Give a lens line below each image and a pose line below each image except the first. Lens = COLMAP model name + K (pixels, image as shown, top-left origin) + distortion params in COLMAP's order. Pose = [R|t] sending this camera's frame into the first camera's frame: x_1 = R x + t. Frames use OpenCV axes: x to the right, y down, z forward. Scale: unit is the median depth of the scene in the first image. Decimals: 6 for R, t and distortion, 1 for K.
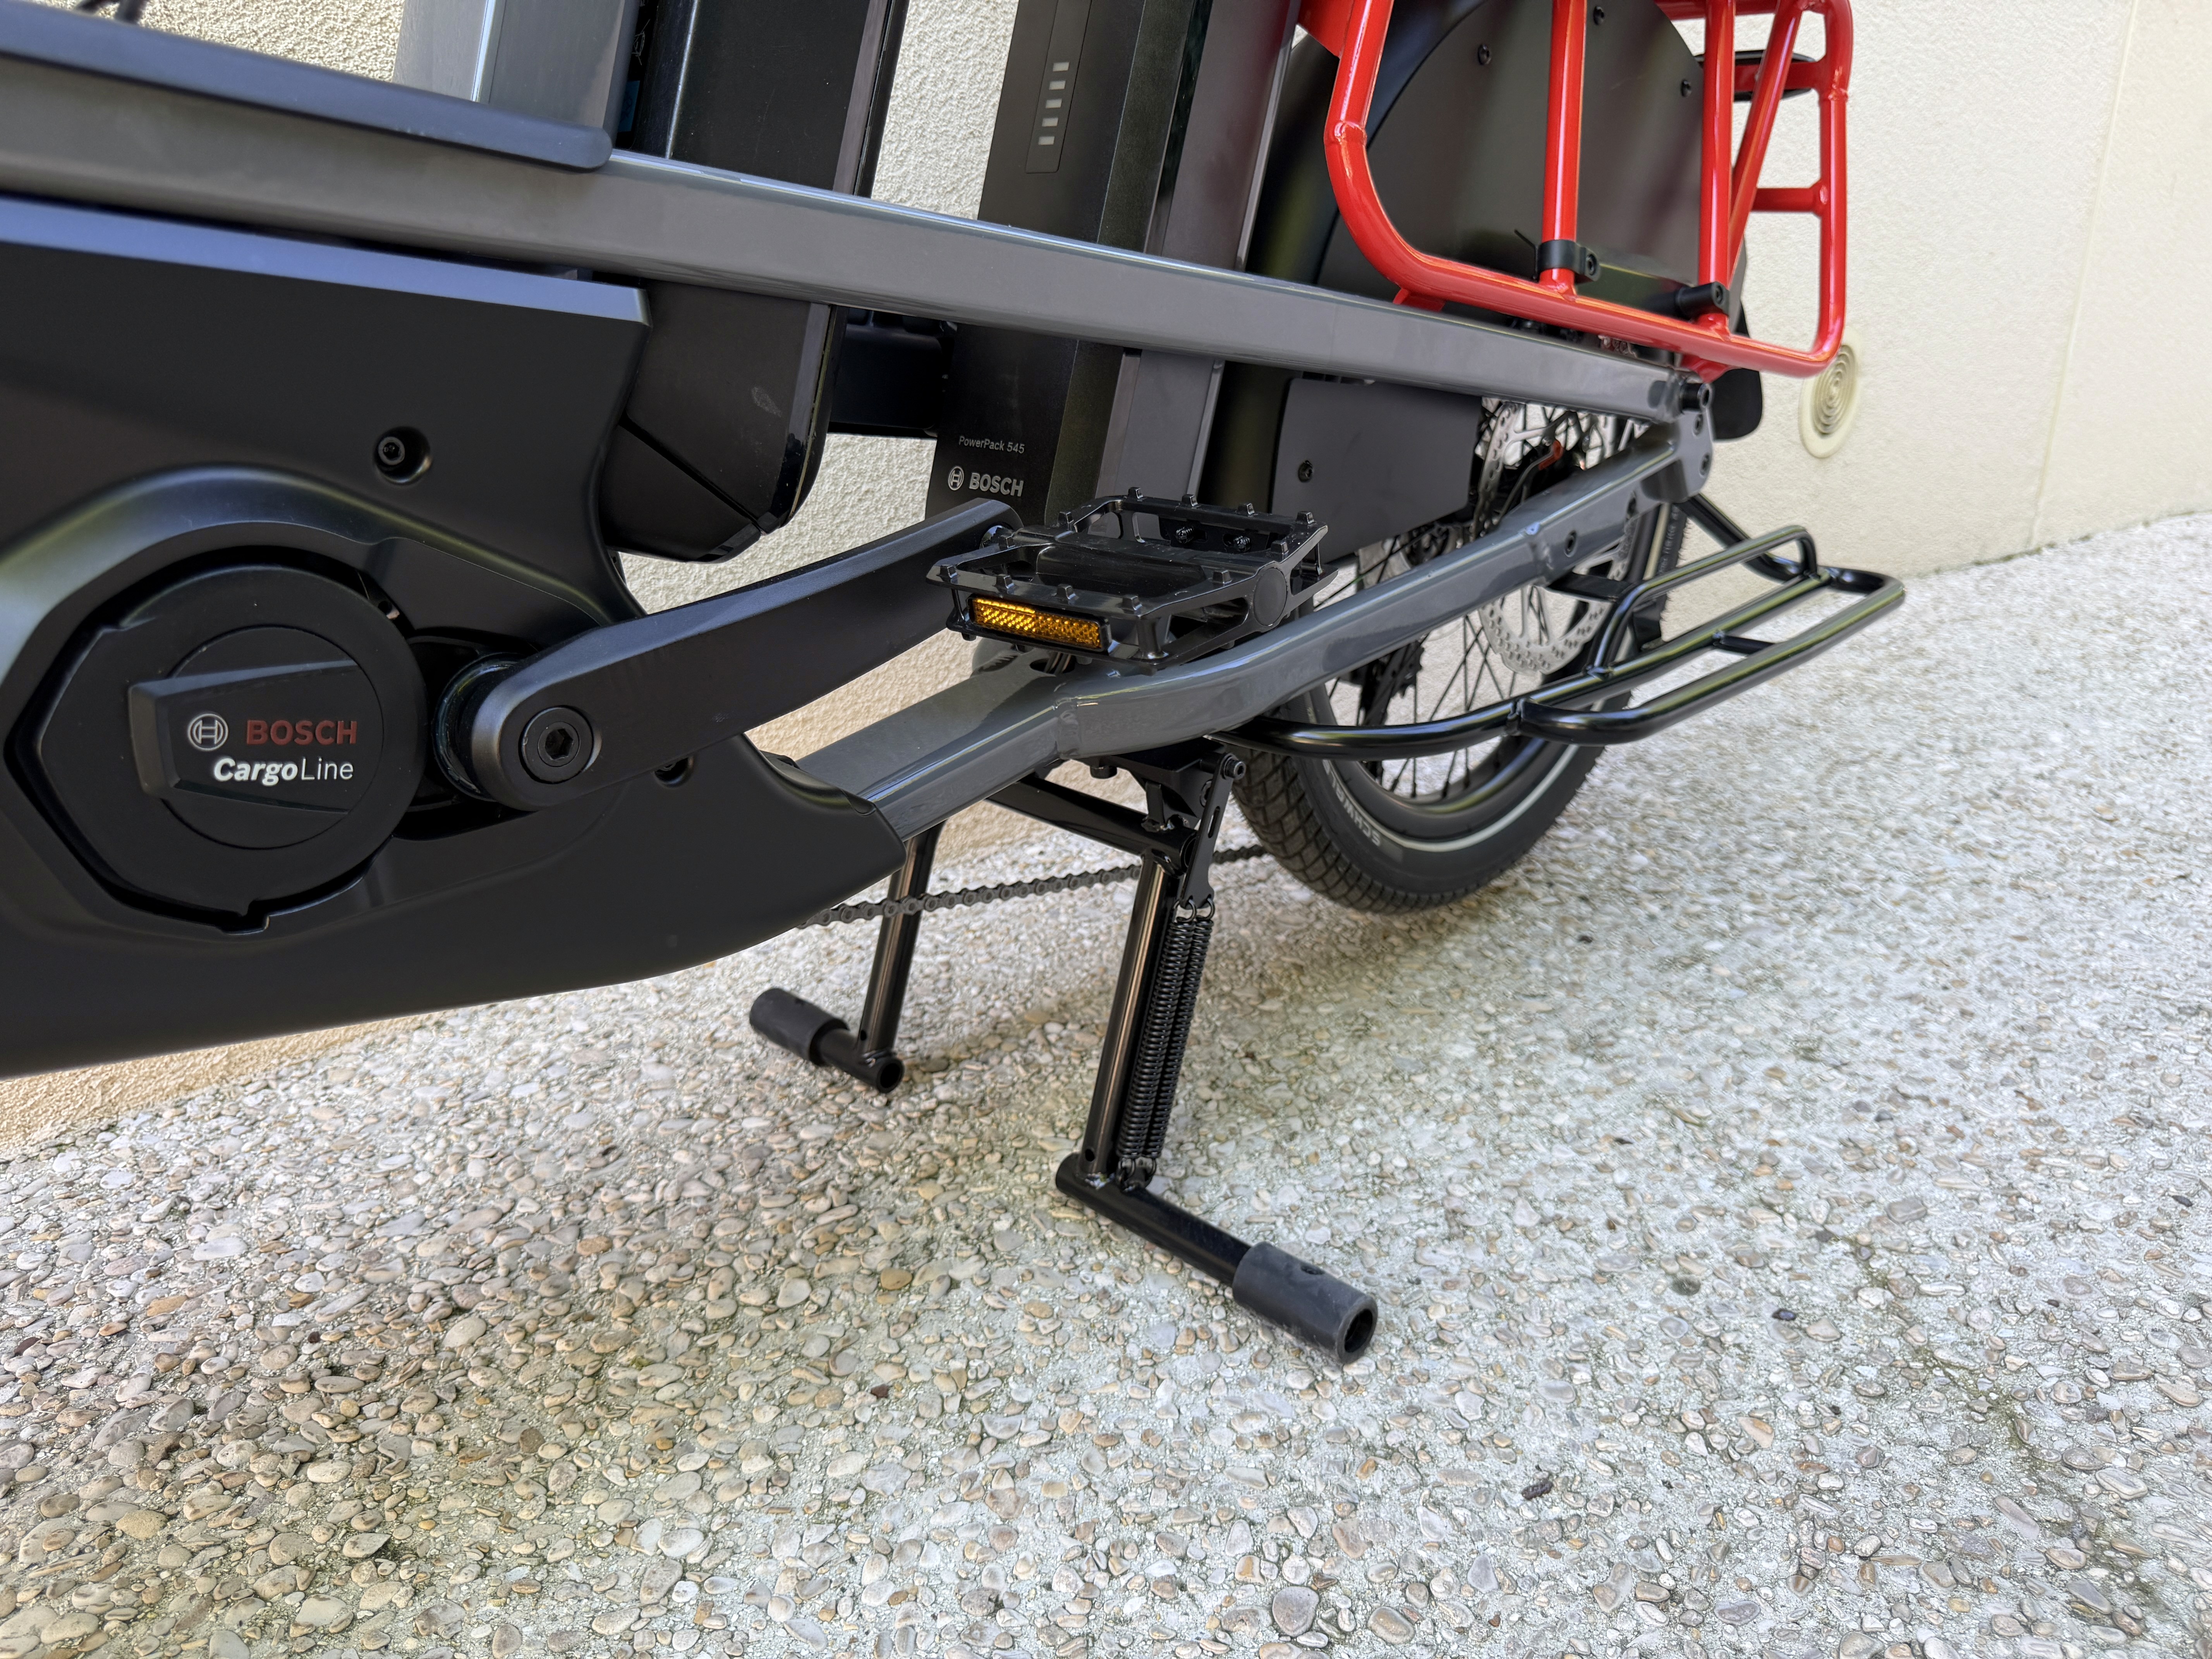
lens RADIAL K [[1509.4, 0, 1106.0], [0, 1509.4, 829.5], [0, 0, 1]] dist [-0.000743, -0.026629]
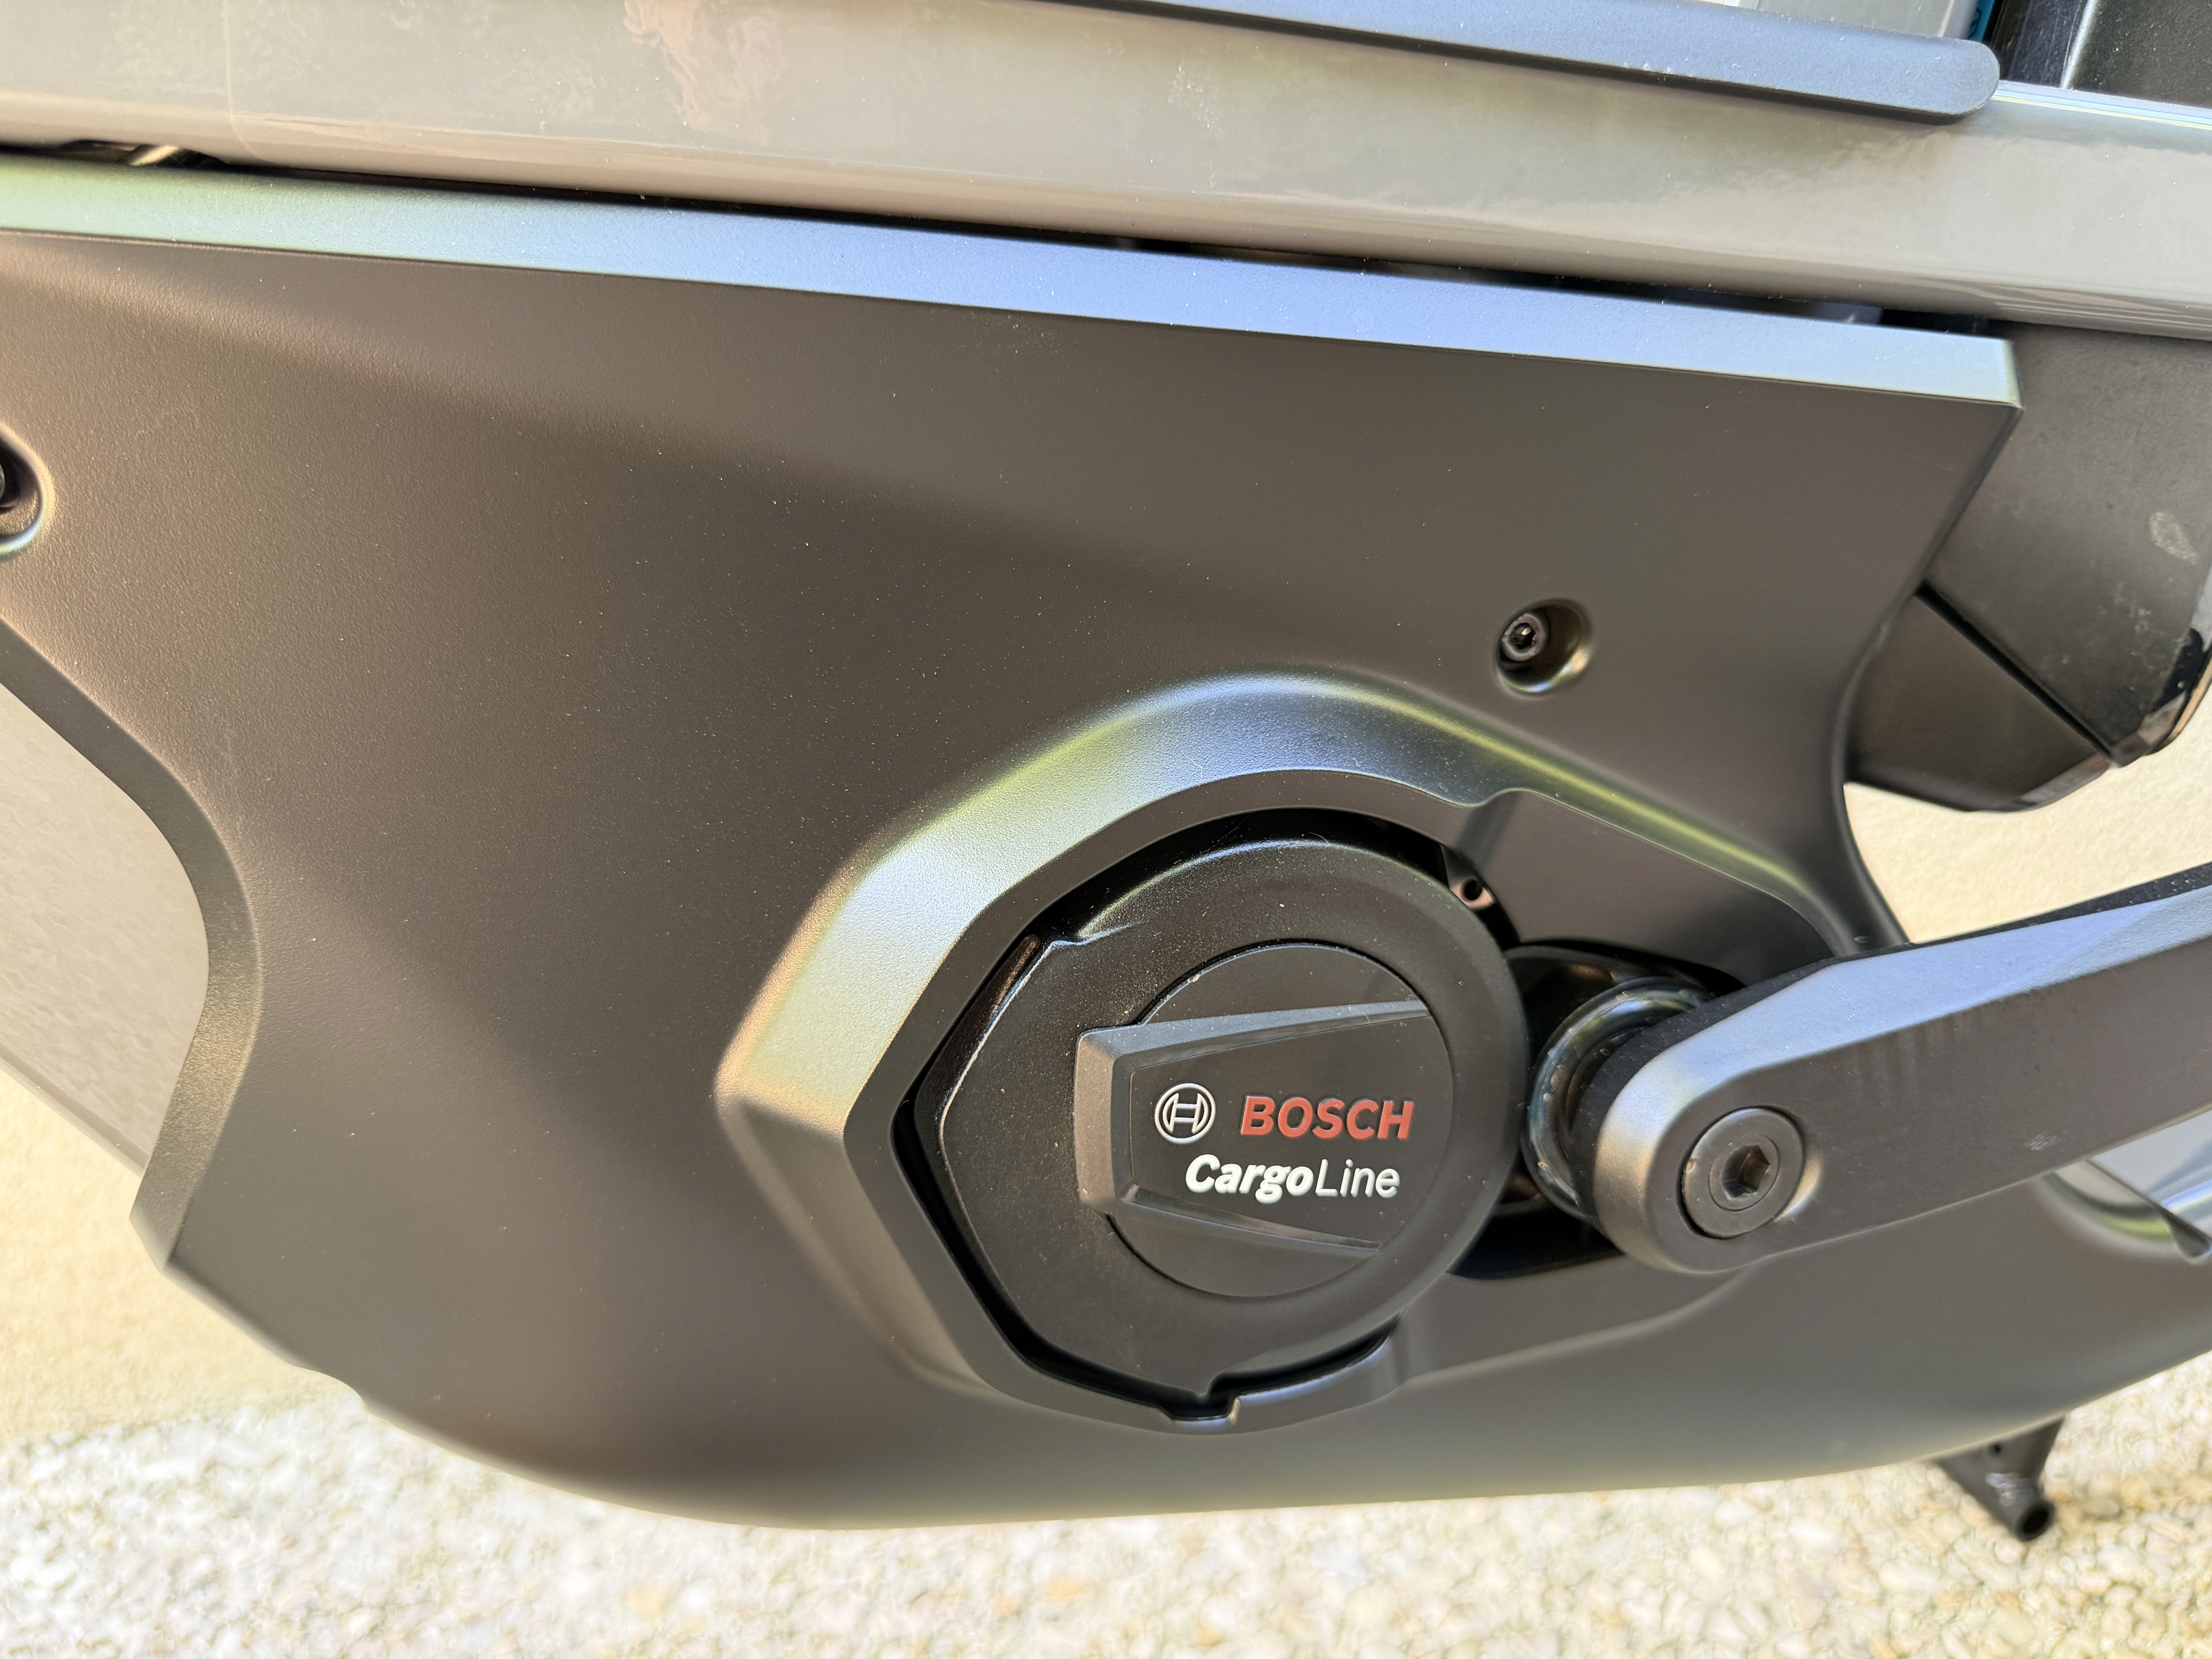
lens RADIAL K [[1509.4, 0, 1106.0], [0, 1509.4, 829.5], [0, 0, 1]] dist [-0.000743, -0.026629]
pose [[0.813650, 0.085983, -0.574961, -0.248216], [-0.125820, 0.991606, -0.029763, -0.131587], [0.567576, 0.096558, 0.817639, 0.414545]]
